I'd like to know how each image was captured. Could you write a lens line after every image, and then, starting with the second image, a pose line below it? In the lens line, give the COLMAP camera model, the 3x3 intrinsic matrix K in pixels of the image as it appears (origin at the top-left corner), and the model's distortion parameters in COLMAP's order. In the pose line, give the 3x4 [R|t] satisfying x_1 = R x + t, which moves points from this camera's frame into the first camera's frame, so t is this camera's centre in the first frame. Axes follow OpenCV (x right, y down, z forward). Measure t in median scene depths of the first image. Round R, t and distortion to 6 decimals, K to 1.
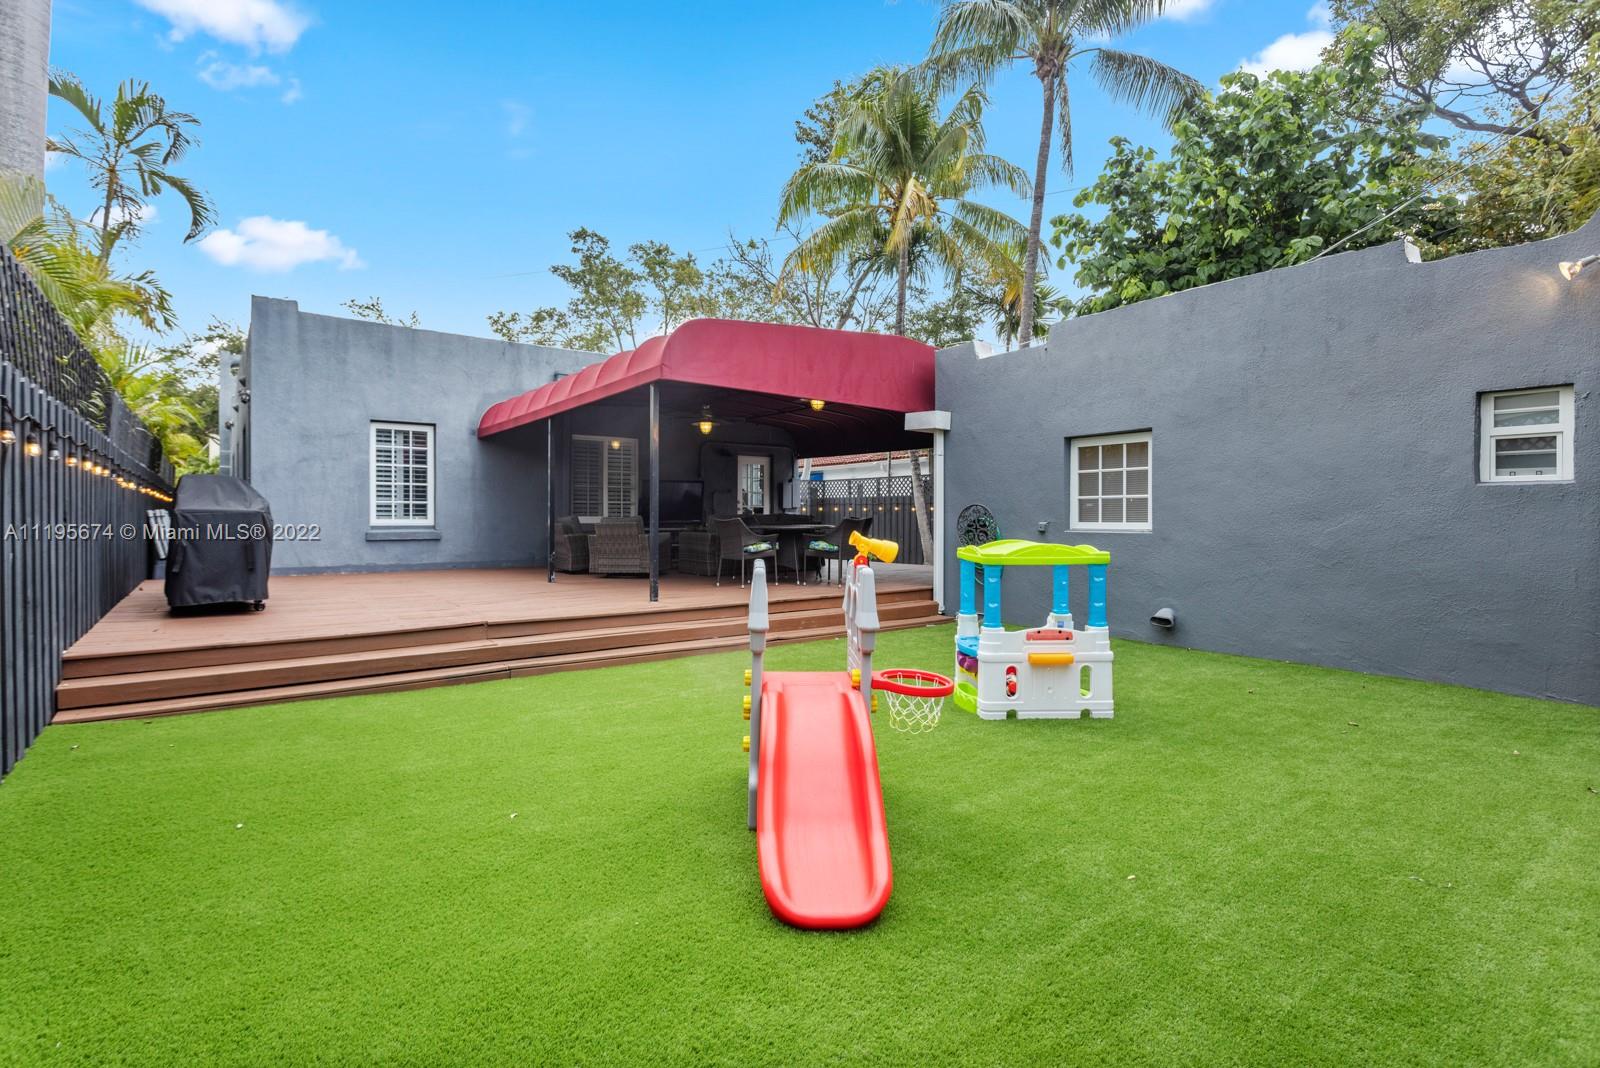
lens RADIAL K [[782.2, 0, 789.0], [0, 782.2, 524.9], [0, 0, 1]] dist [0.005777, 0.000372]
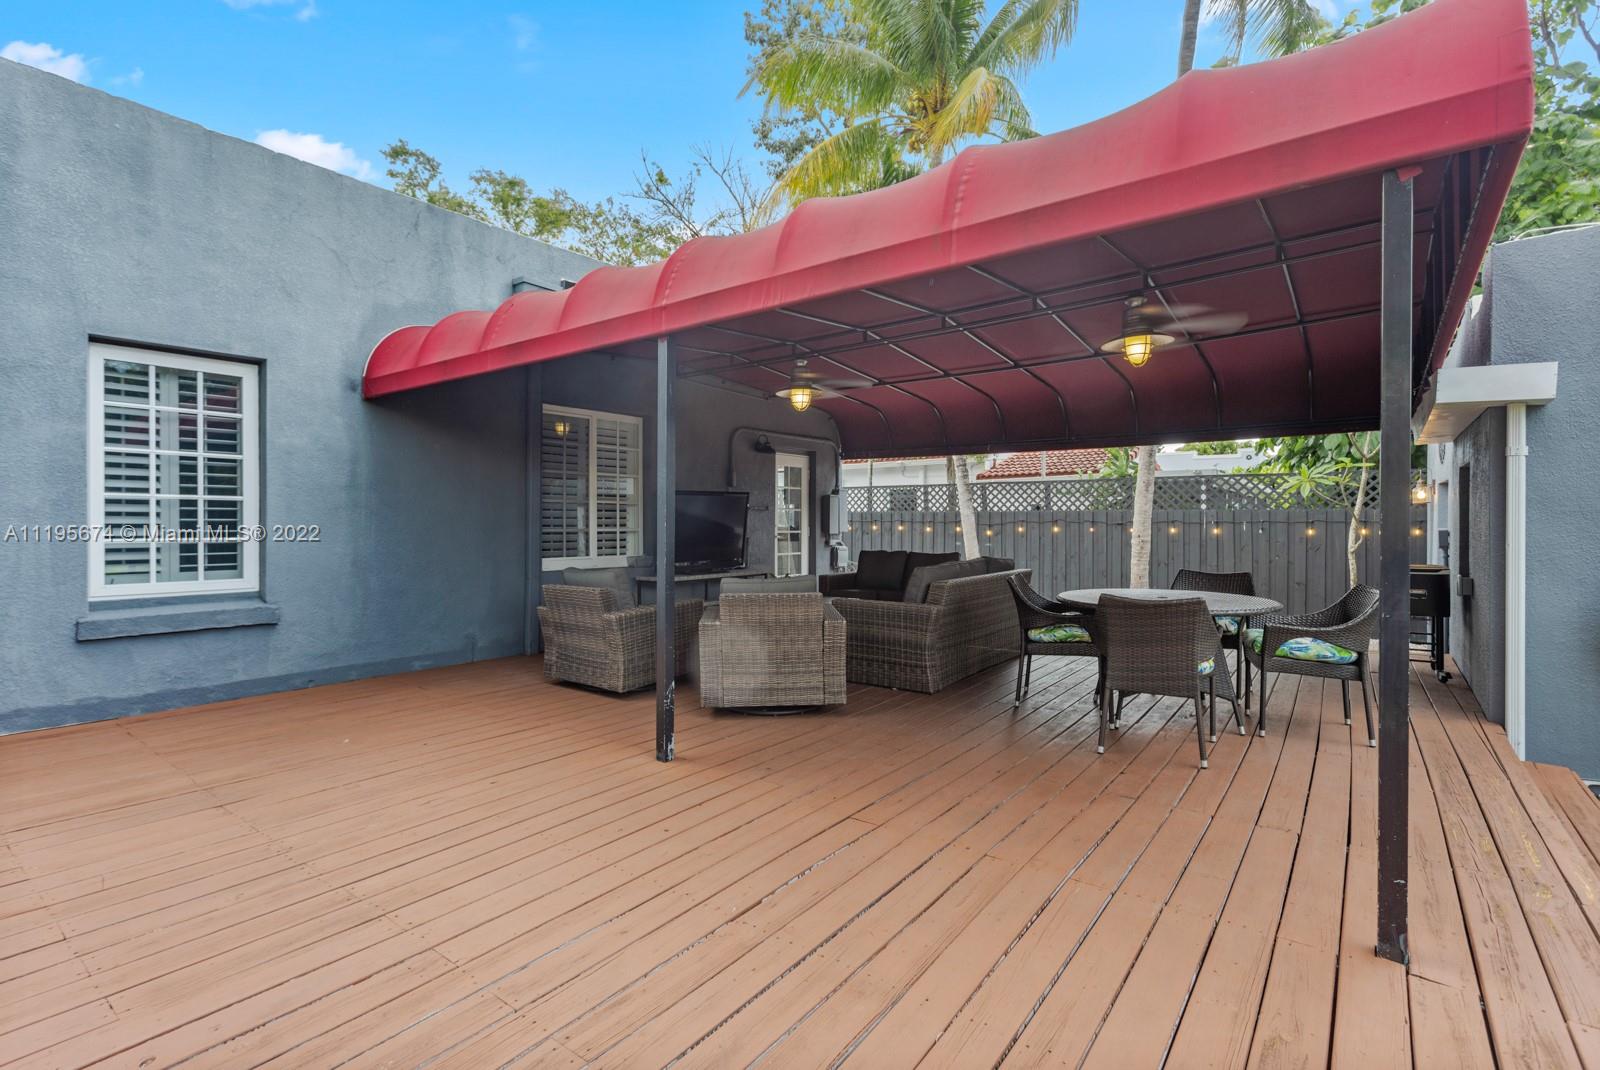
lens RADIAL K [[782.2, 0, 789.0], [0, 782.2, 525.9], [0, 0, 1]] dist [0.005777, 0.000372]
pose [[0.964471, -0.000859, 0.264187, -0.285344], [0.001834, 0.999992, -0.003447, -0.034228], [-0.264182, 0.003809, 0.964465, 0.501218]]
